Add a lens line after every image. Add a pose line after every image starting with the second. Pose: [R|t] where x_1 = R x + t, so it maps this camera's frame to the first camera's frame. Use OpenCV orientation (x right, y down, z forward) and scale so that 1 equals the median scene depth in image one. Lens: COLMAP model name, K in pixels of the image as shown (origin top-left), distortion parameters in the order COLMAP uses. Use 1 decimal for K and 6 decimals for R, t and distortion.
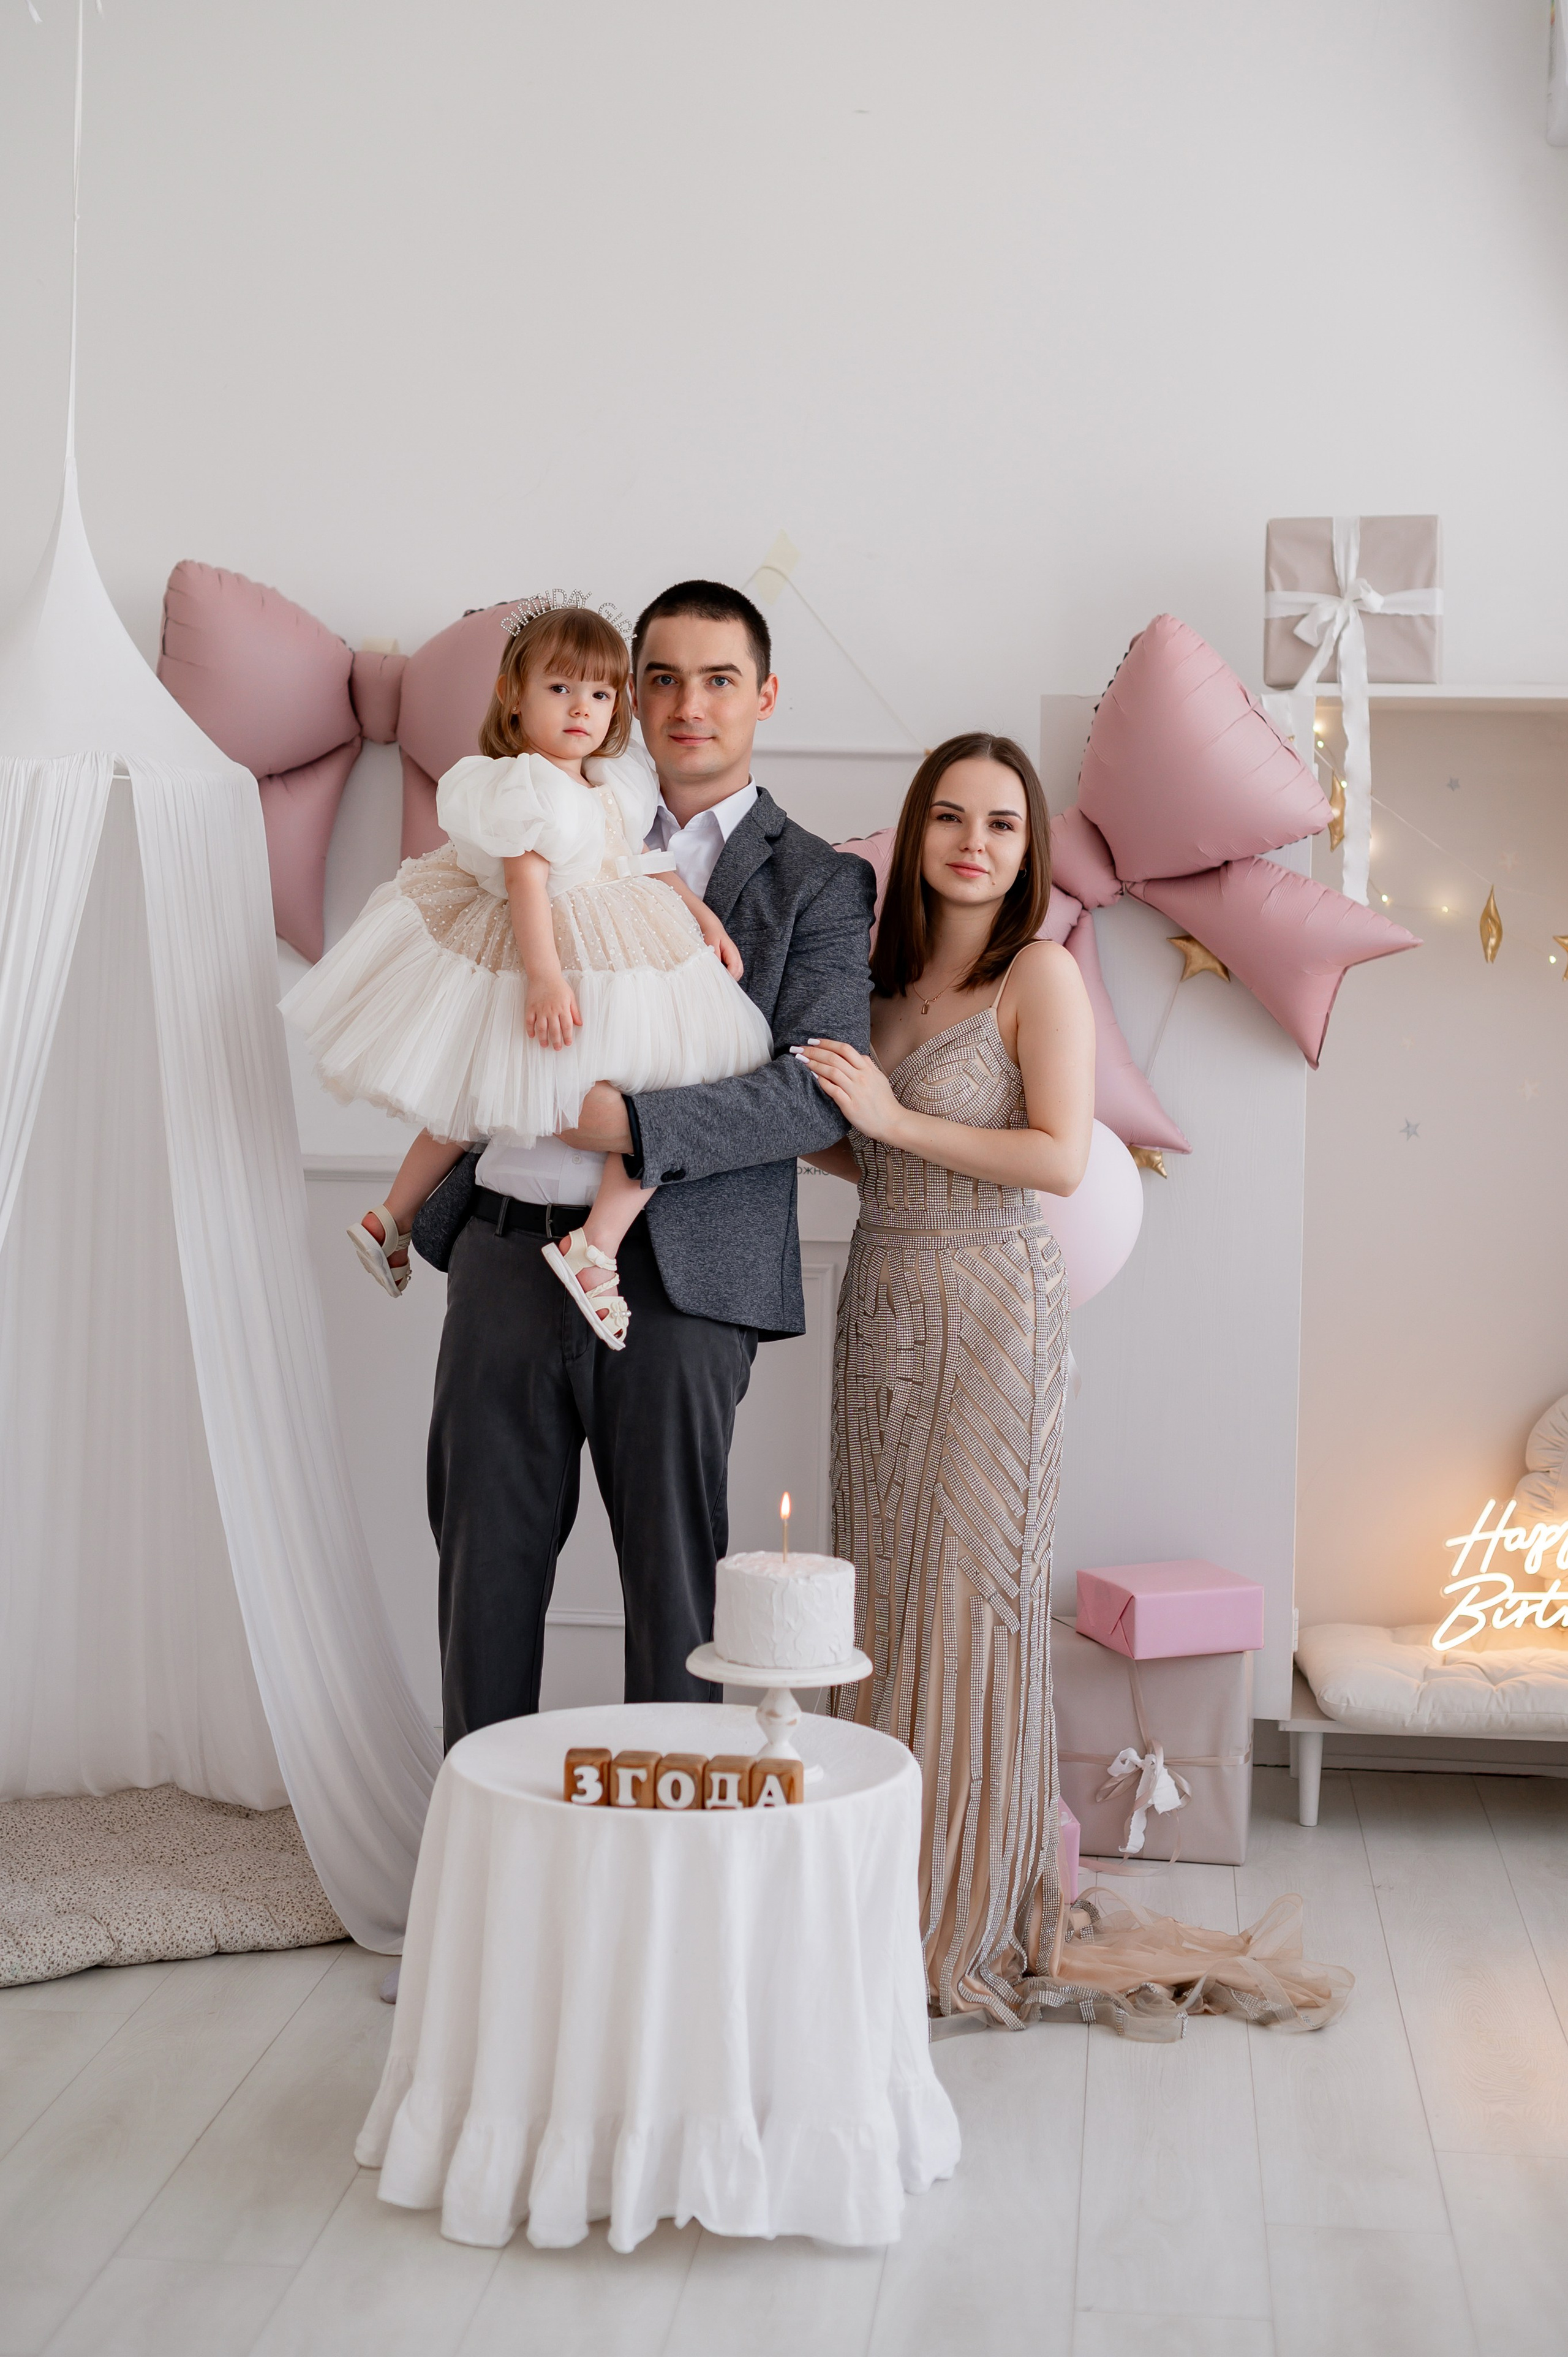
lens RADIAL K [[3451.8, 0, 773.4], [0, 3451.8, 1124.9], [0, 0, 1]] dist [-0.024957, 0.000000]
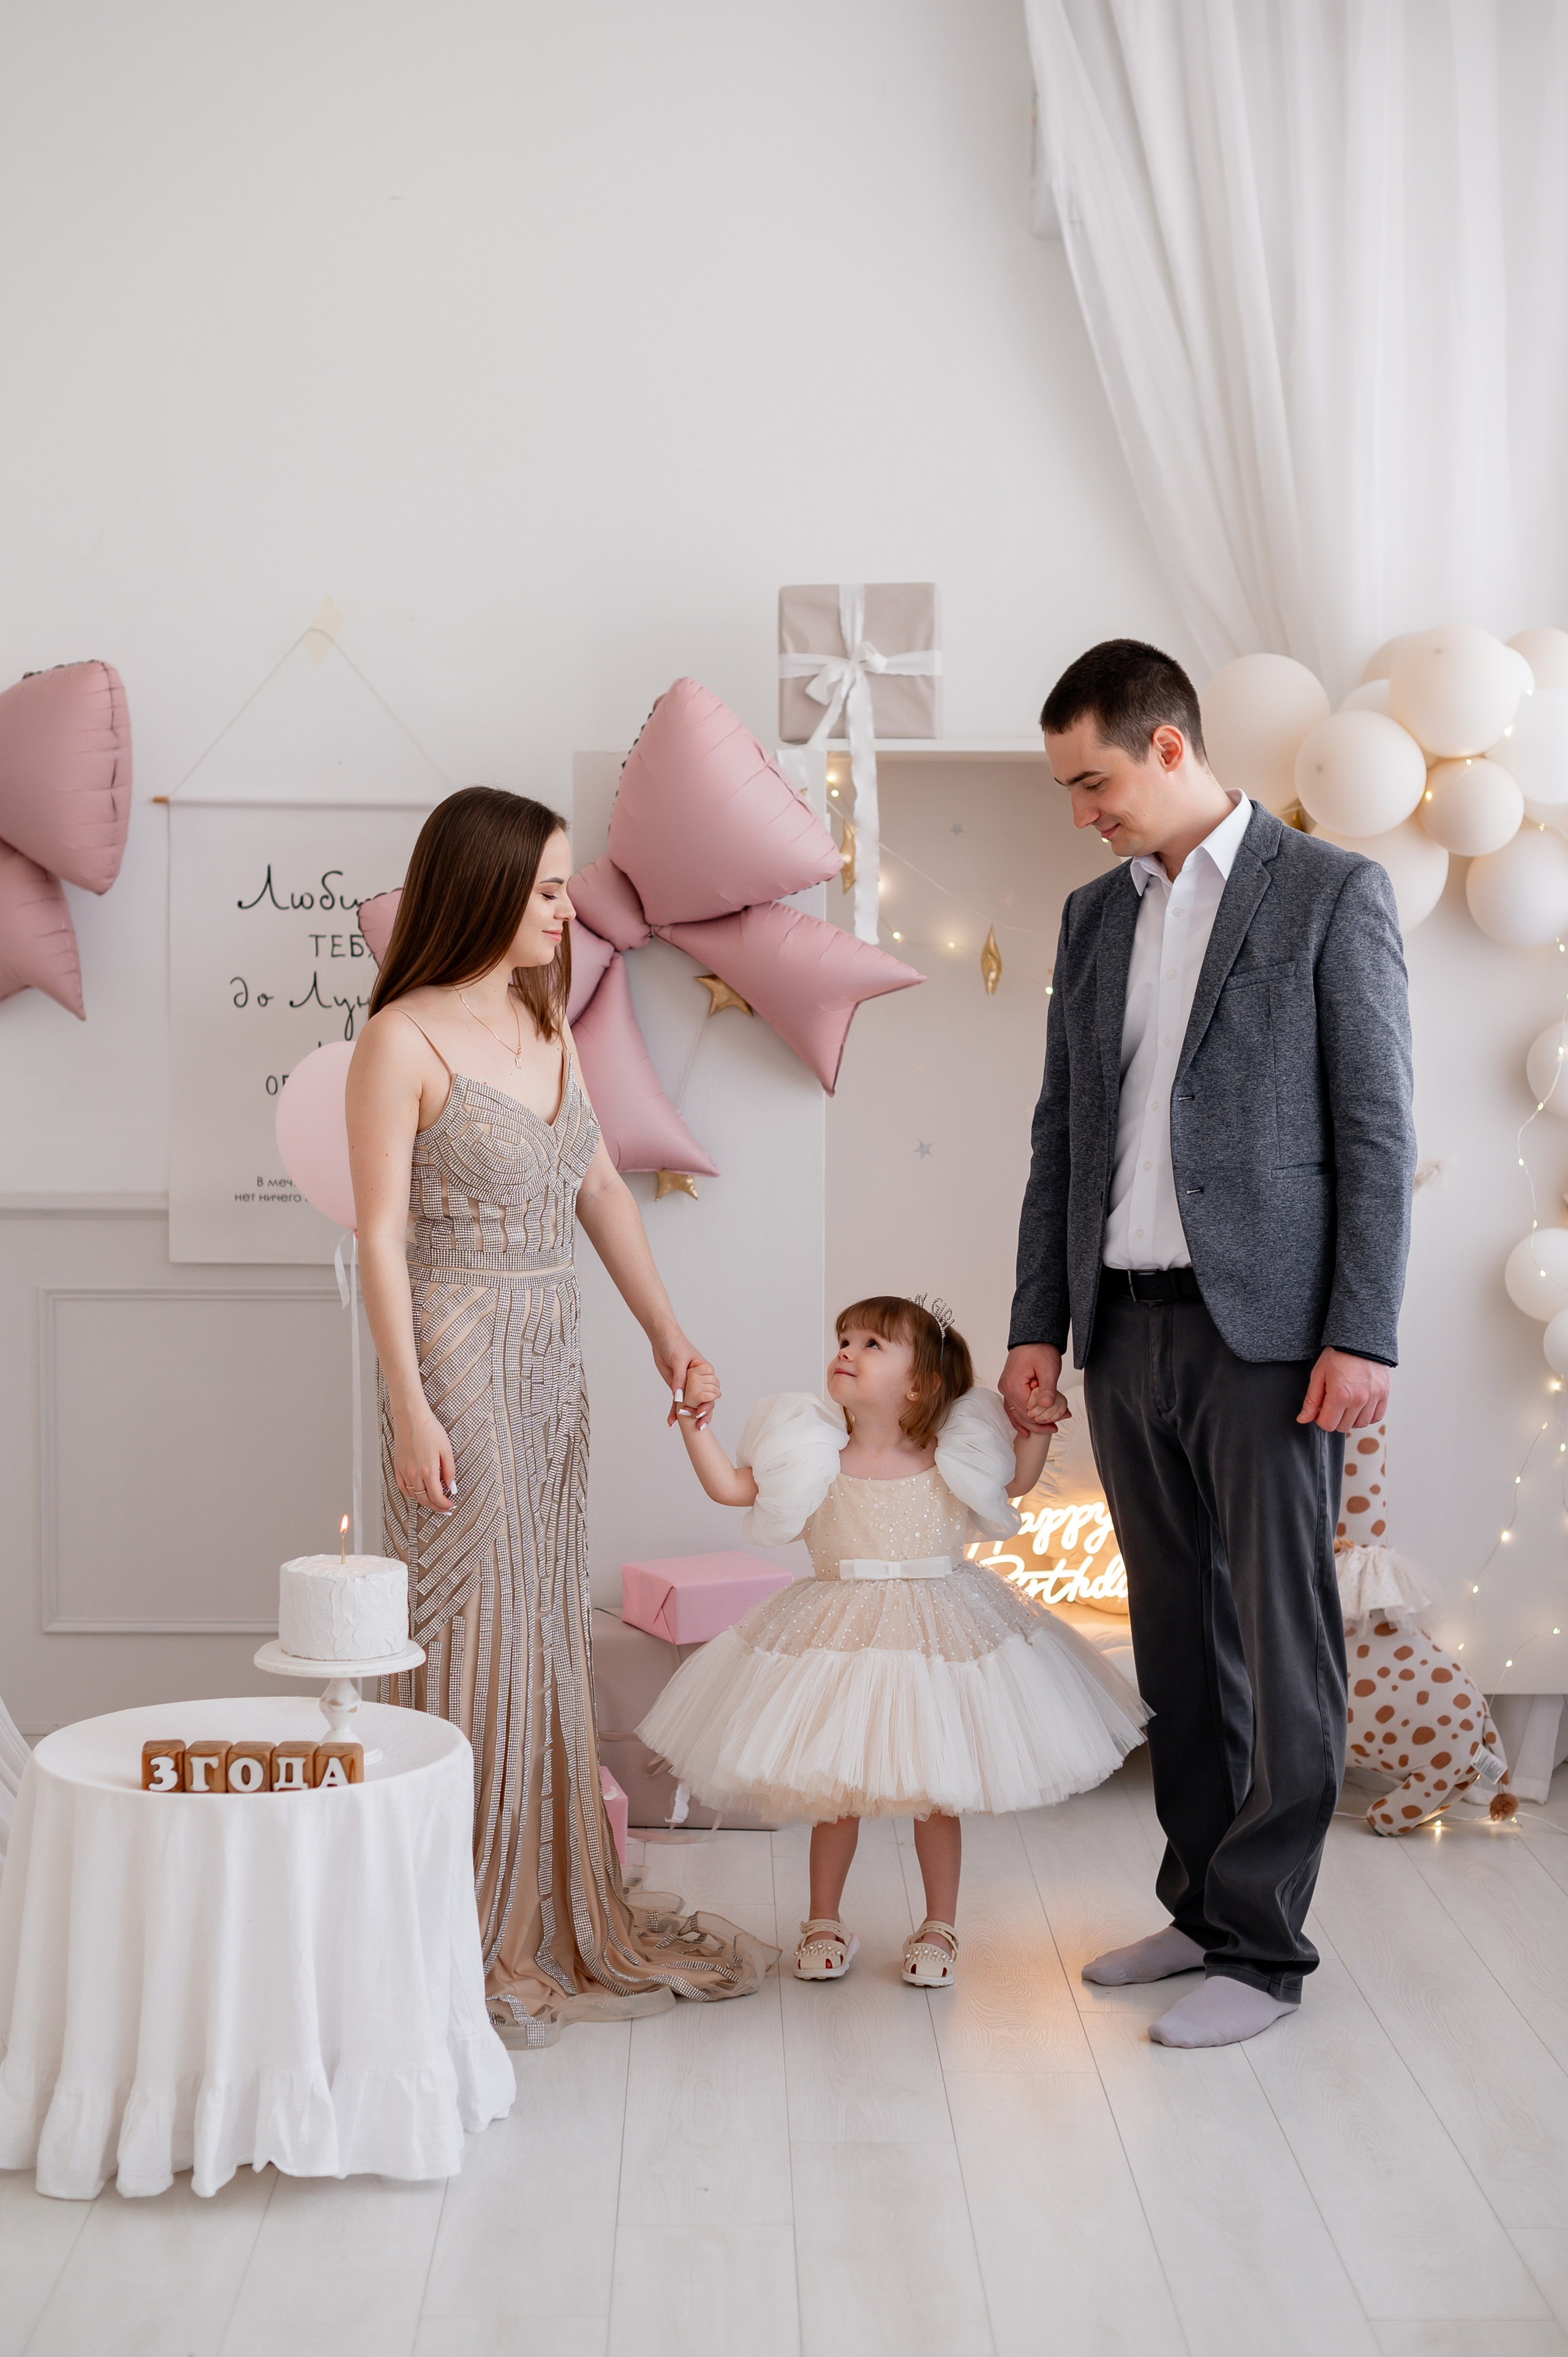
lens RADIAL K [[3451.8, 0, 798.7], [0, 3451.8, 1167.7], [0, 0, 1]] dist [-0.024957, 0.000000]
pose [[0.991282, -0.020097, 0.130219, 0.006639], [0.018675, 0.999752, 0.012130, -0.009201], [-0.130430, -0.009592, 0.991411, -0.098660]]
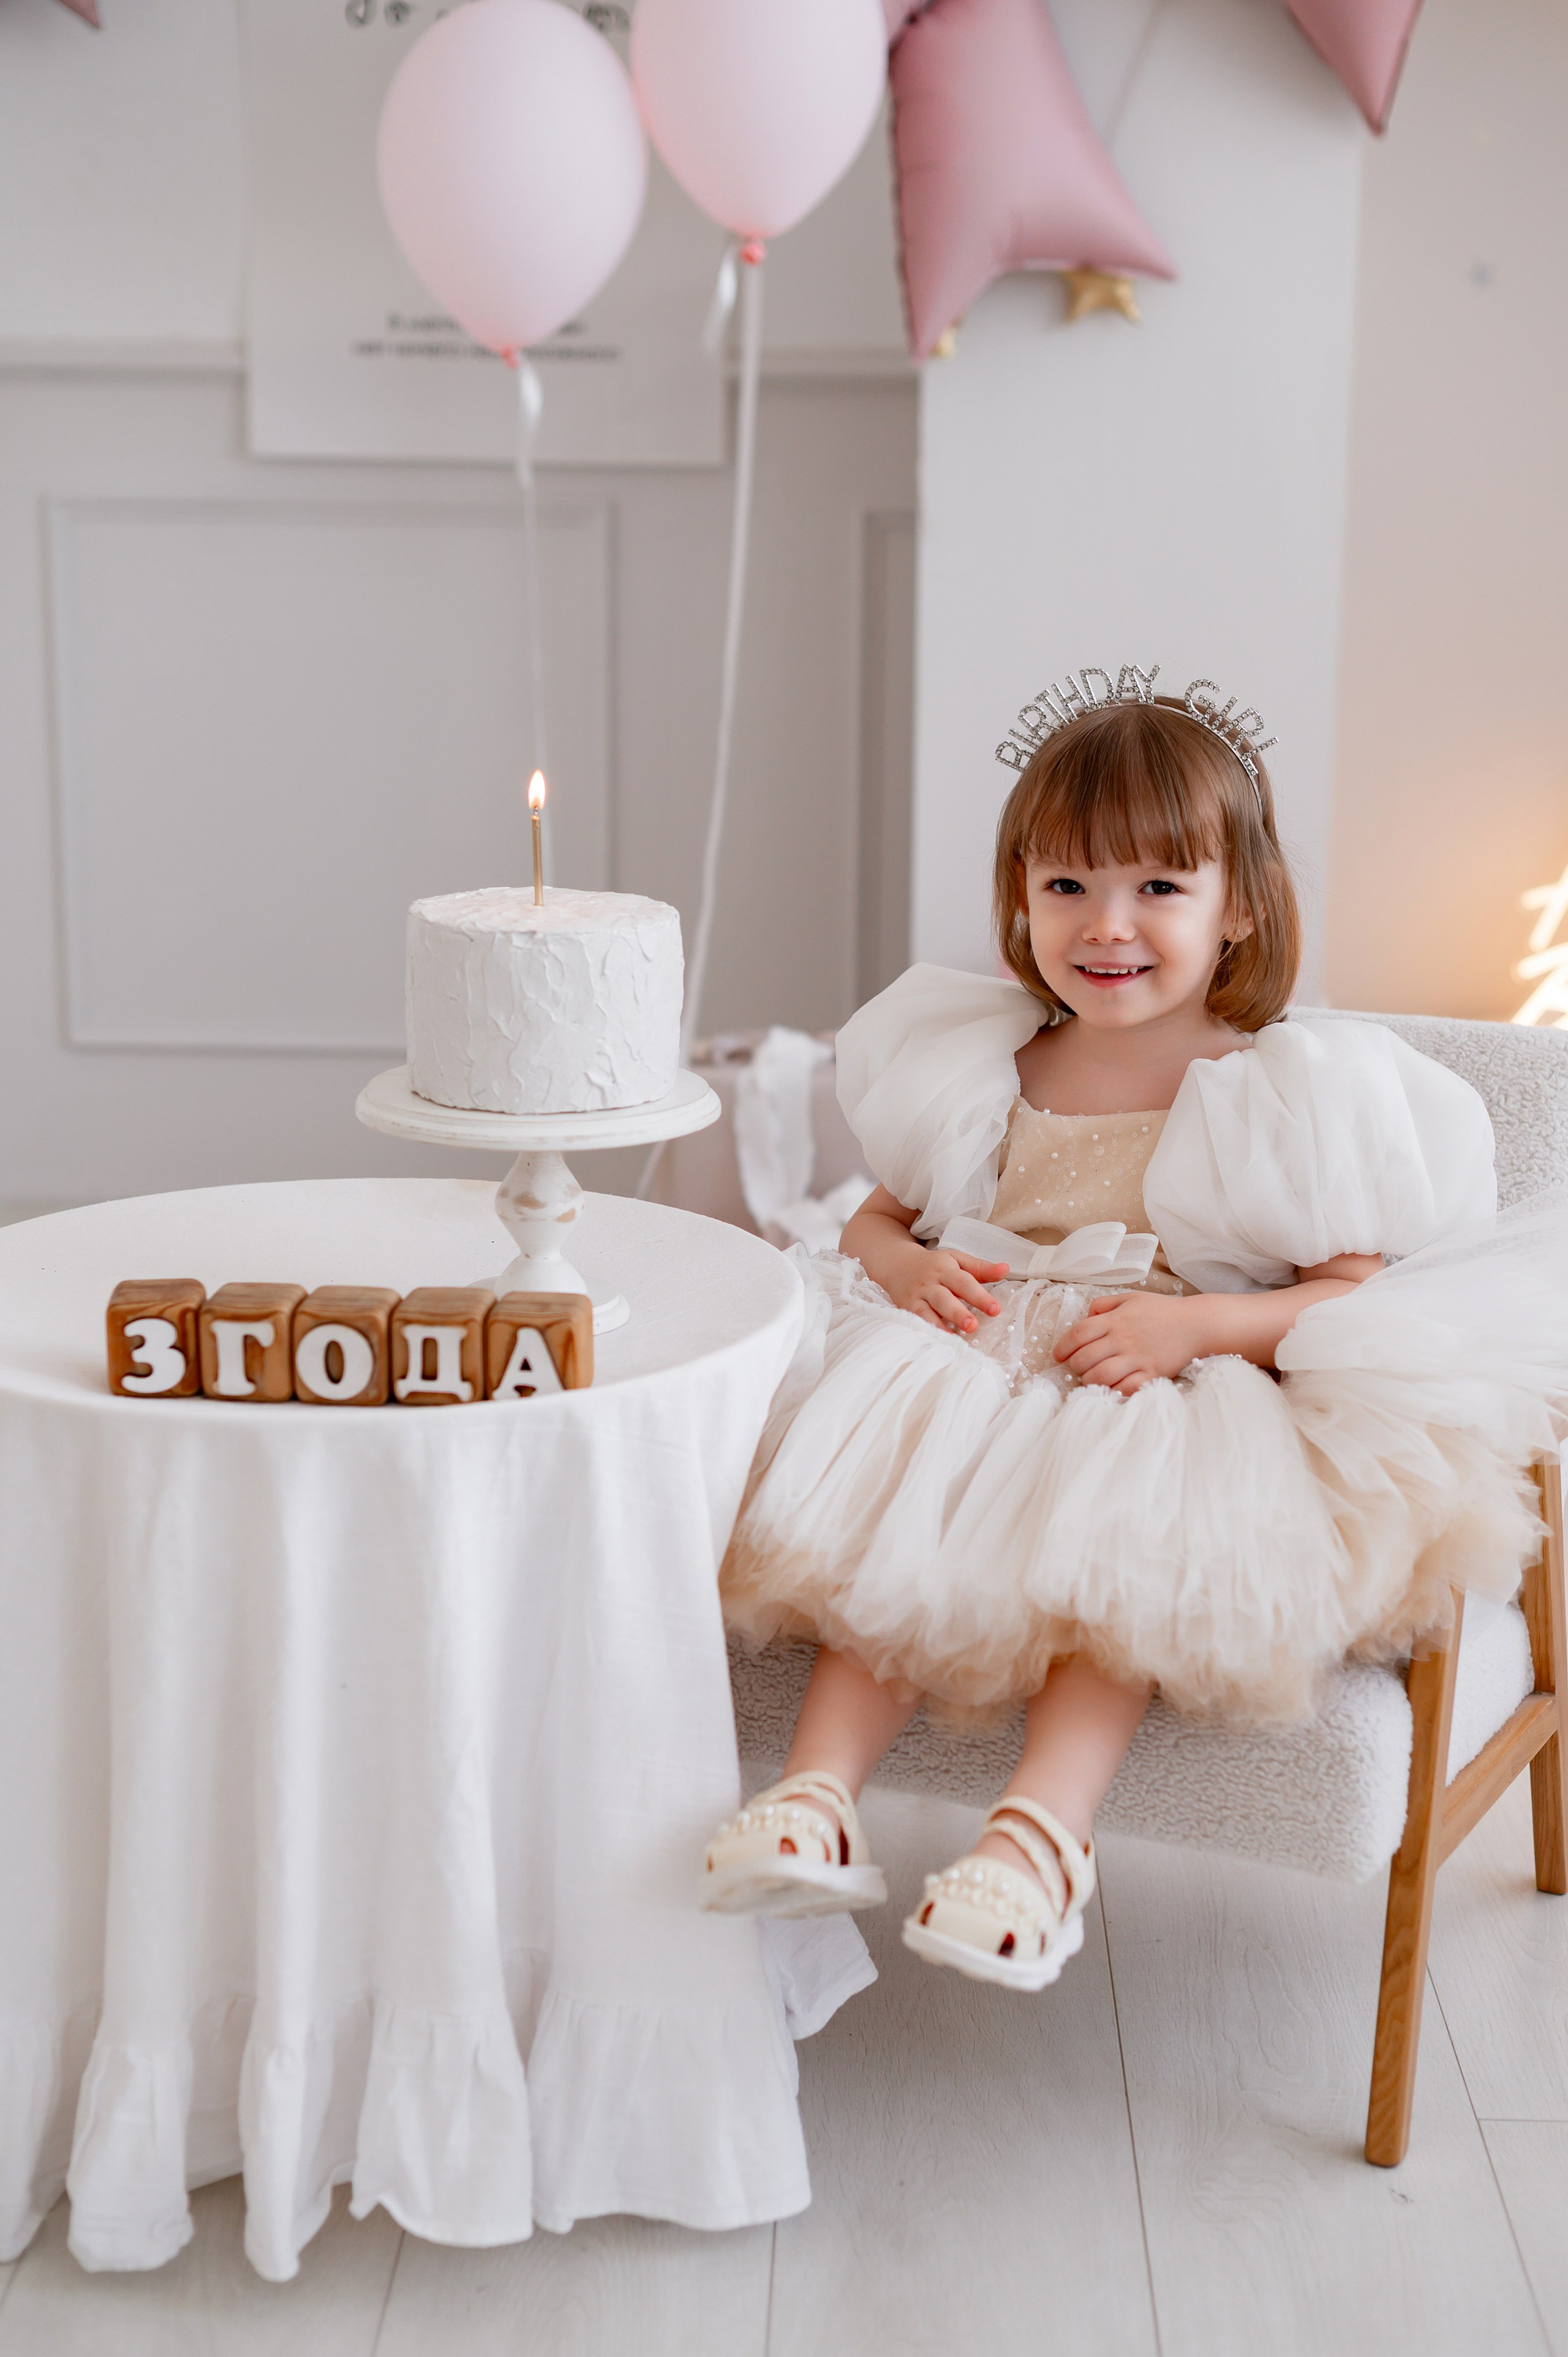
lens RADIAL K [[3451.8, 0, 801.3], [0, 3451.8, 1248.8], [0, 0, 1]] dist [-0.024957, 0.000000]
pose [[0.996798, -0.028204, 0.074817, 0.001741], [0.012844, 0.980050, 0.198336, 0.074750], [-0.078918, -0.196741, 0.977274, 0.482543]]
